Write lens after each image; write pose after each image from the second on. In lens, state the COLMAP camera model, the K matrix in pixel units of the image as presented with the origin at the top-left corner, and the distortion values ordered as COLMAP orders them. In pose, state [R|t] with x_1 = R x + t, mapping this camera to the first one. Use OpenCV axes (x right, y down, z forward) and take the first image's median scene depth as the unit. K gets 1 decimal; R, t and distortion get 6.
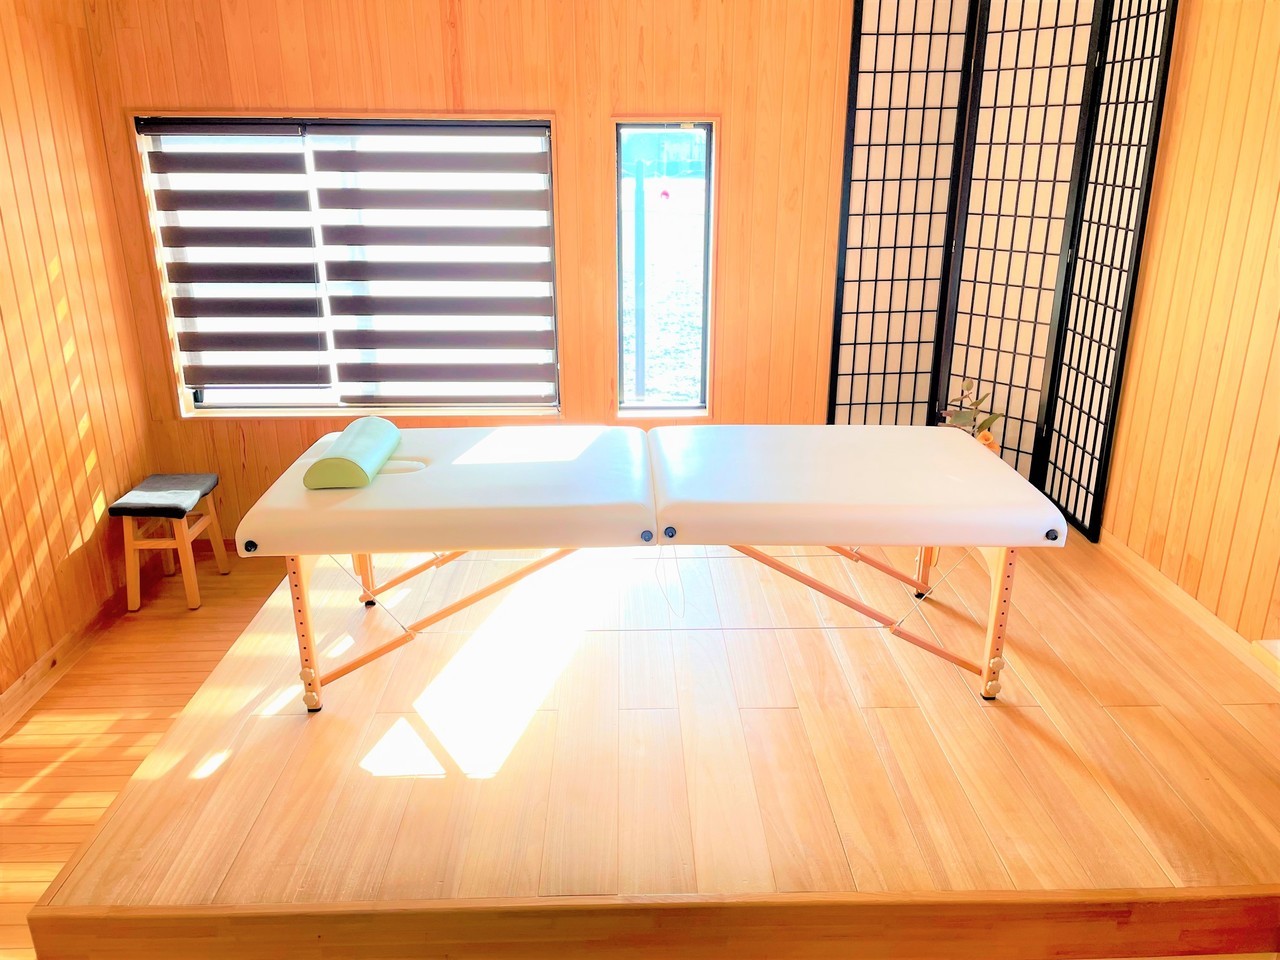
lens RADIAL K [[974.4, 0, 645.4], [0, 974.4, 476.5], [0, 0, 1]] dist [0.045101, -0.063919]
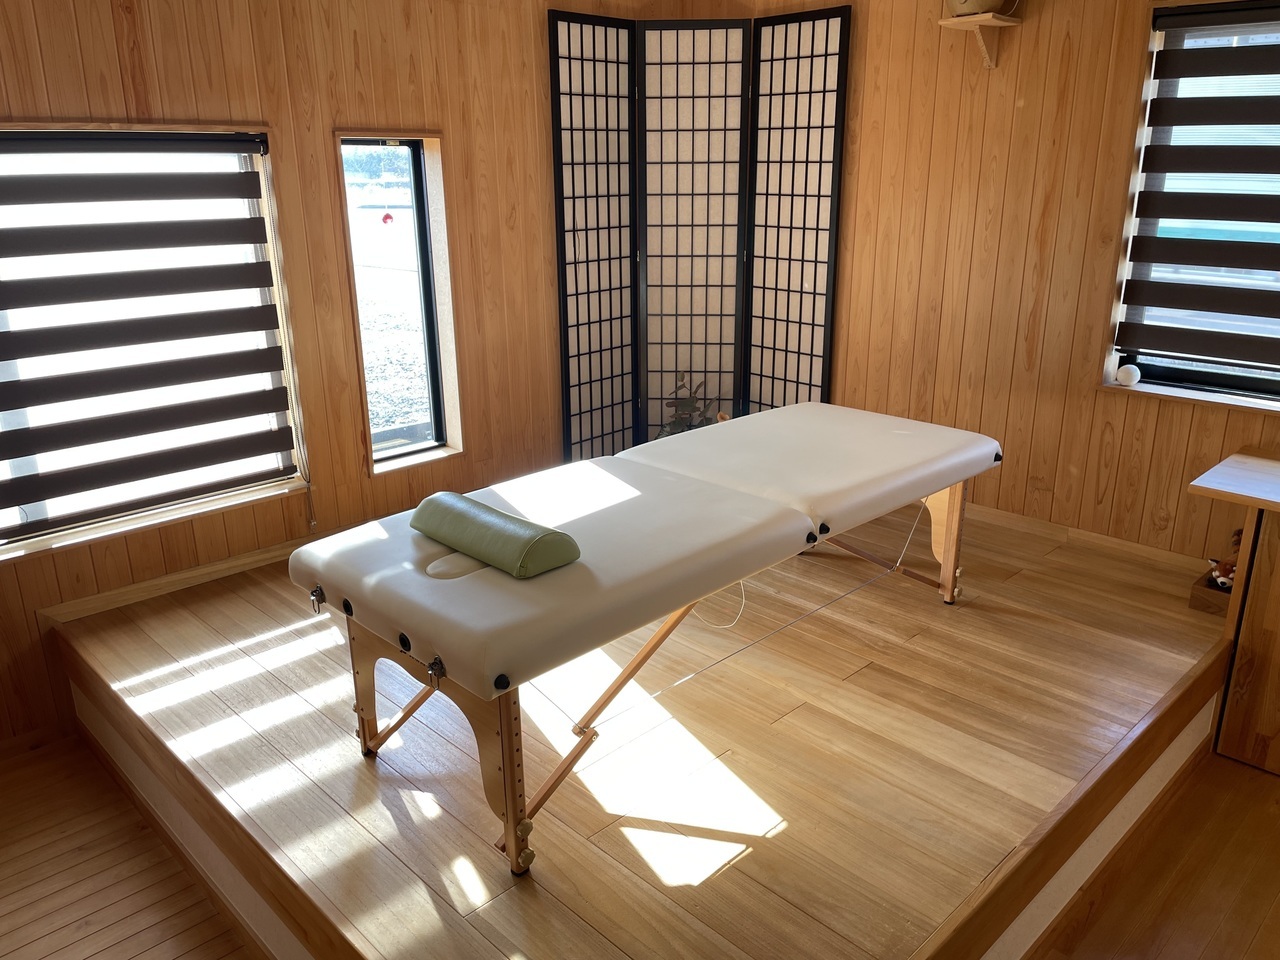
lens RADIAL K [[974.4, 0, 646.8], [0, 974.4, 472.0], [0, 0, 1]] dist [0.045101, -0.063919]
pose [[0.727235, -0.209658, 0.653585, -0.474253], [0.232206, 0.971212, 0.053174, -0.058696], [-0.645917, 0.113096, 0.754983, 0.207836]]
